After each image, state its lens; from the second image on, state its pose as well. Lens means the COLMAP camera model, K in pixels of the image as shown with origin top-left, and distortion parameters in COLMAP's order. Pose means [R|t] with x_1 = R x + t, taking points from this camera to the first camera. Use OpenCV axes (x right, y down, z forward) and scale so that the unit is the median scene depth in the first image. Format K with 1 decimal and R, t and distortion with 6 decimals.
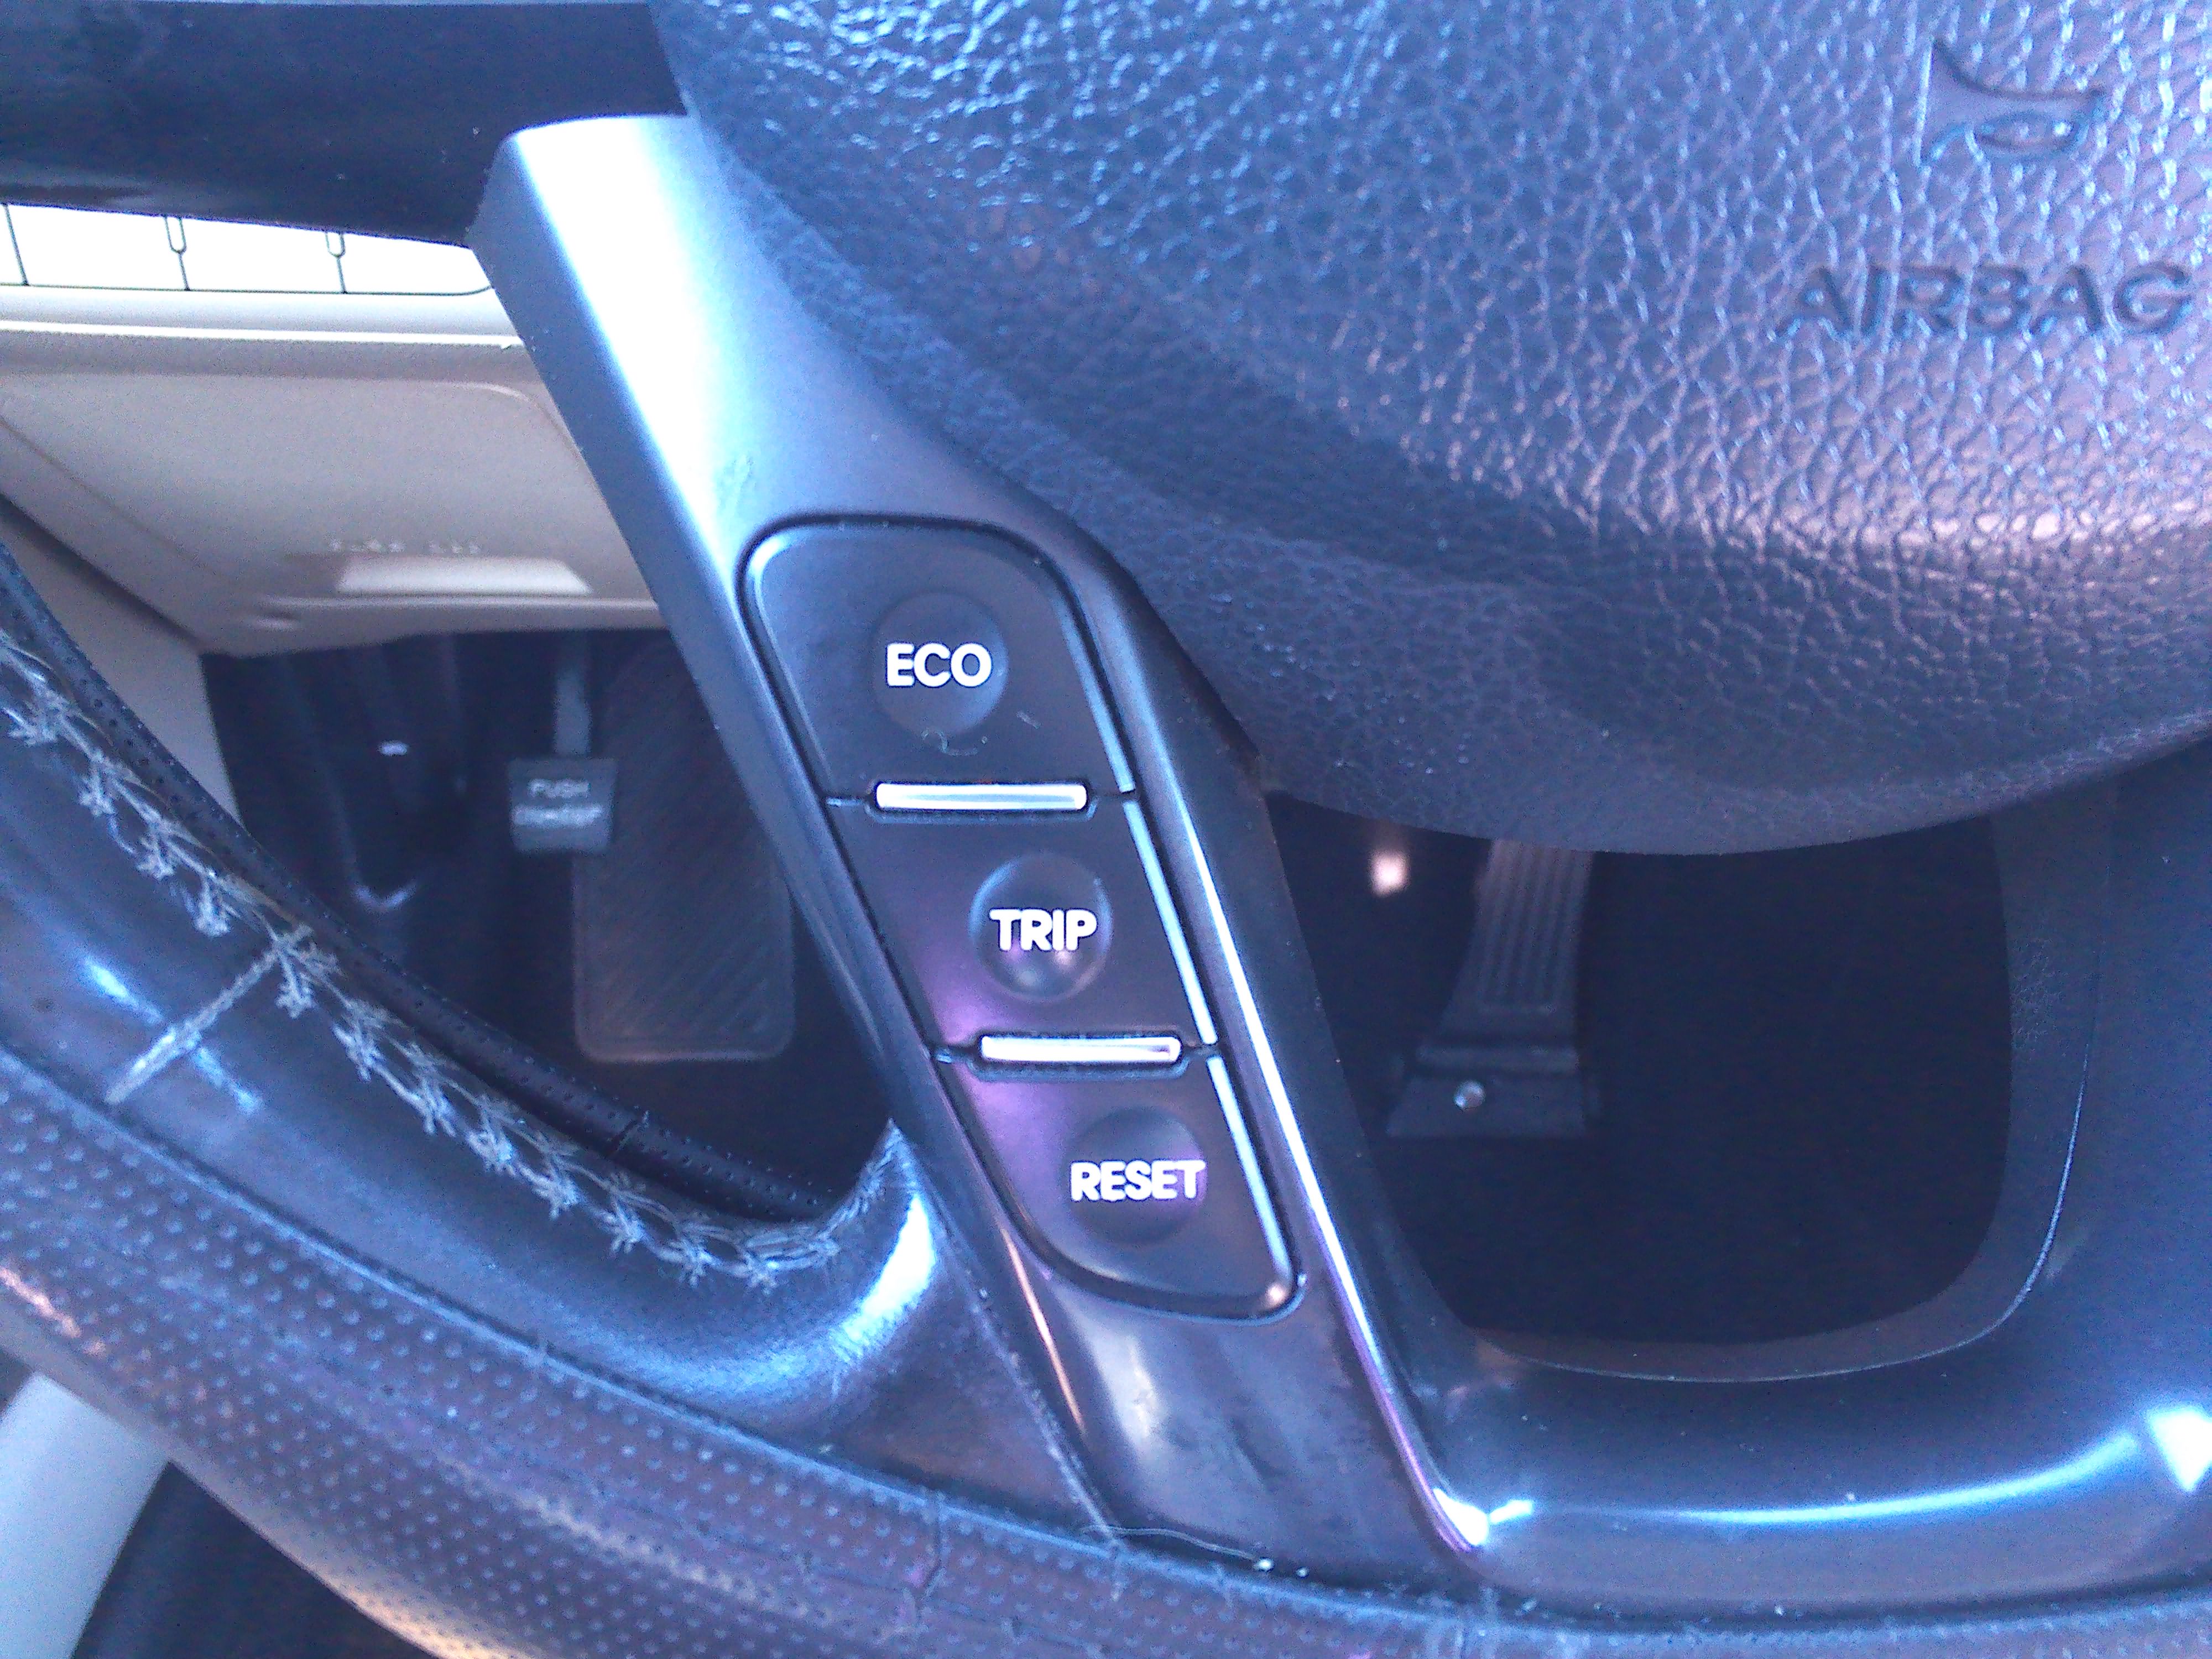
lens RADIAL K [[1730.3, 0, 1106.0], [0, 1730.3, 829.5], [0, 0, 1]] dist [0.091190, -0.174478]
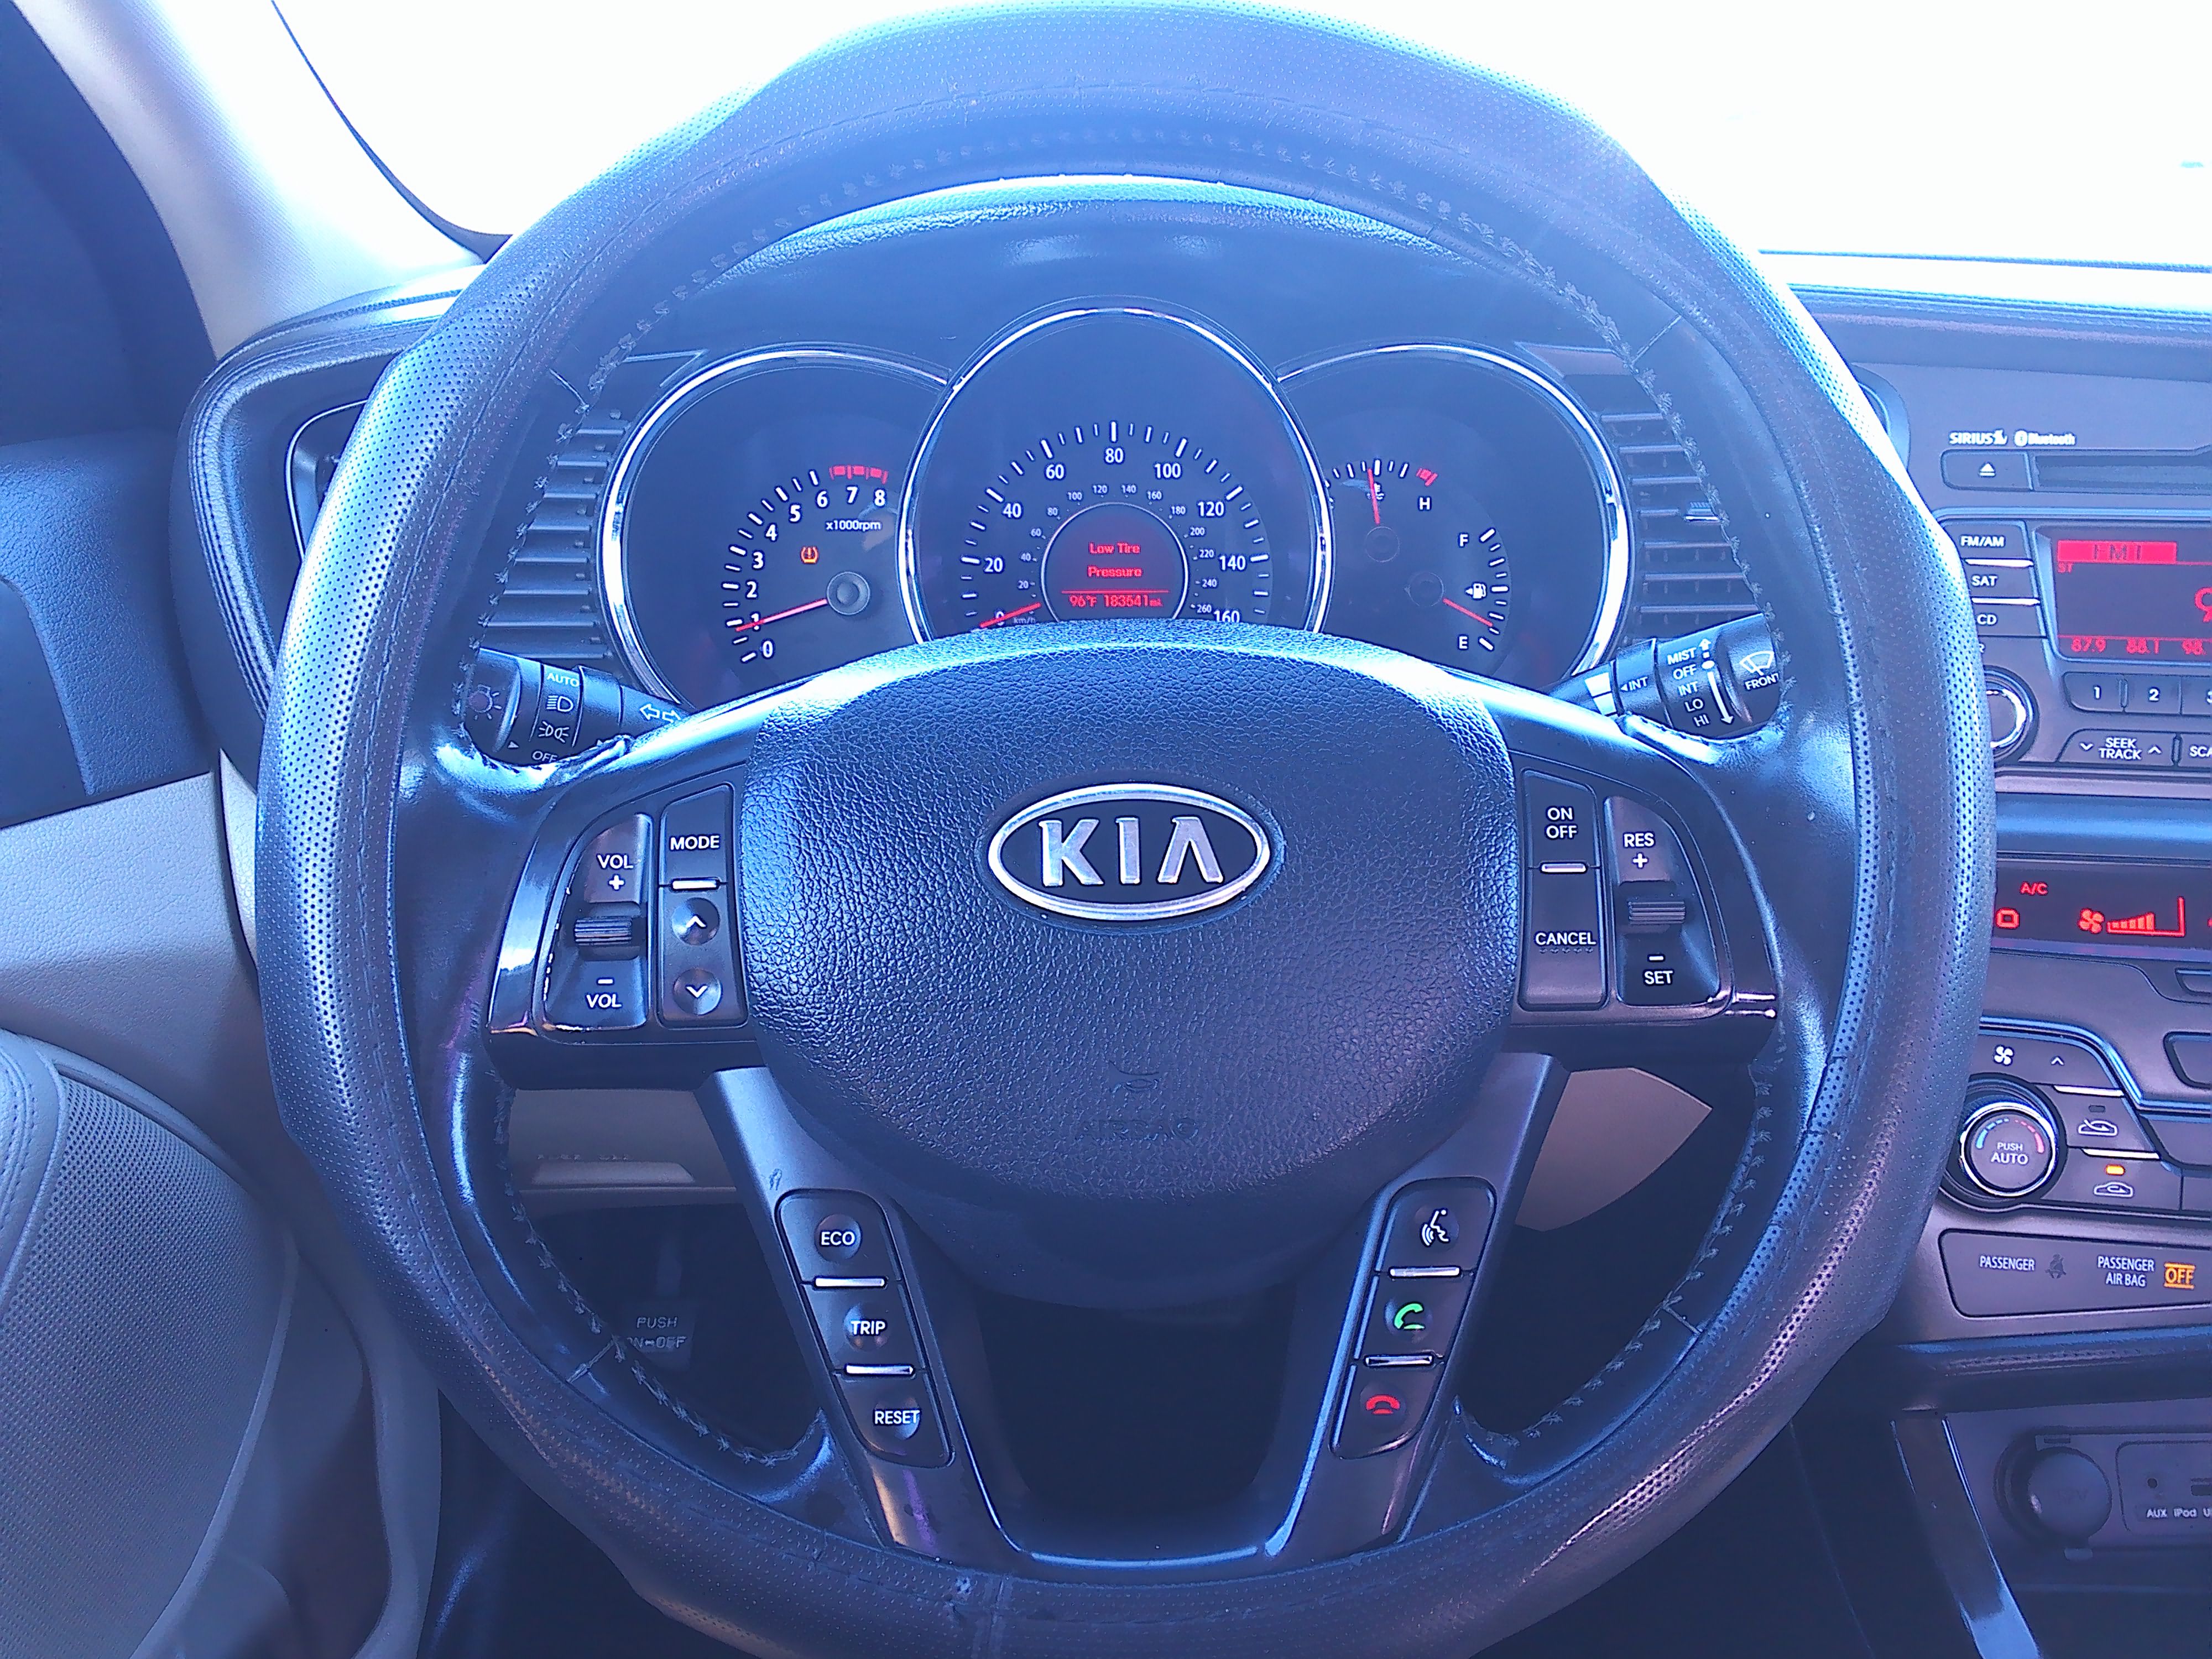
lens RADIAL K [[1730.3, 0, 1106.0], [0, 1730.3, 829.5], [0, 0, 1]] dist [0.091190, -0.174478]
pose [[0.999152, -0.016115, -0.037877, 0.486862], [0.003637, 0.951139, -0.308741, 0.163768], [0.041001, 0.308342, 0.950392, -2.053959]]
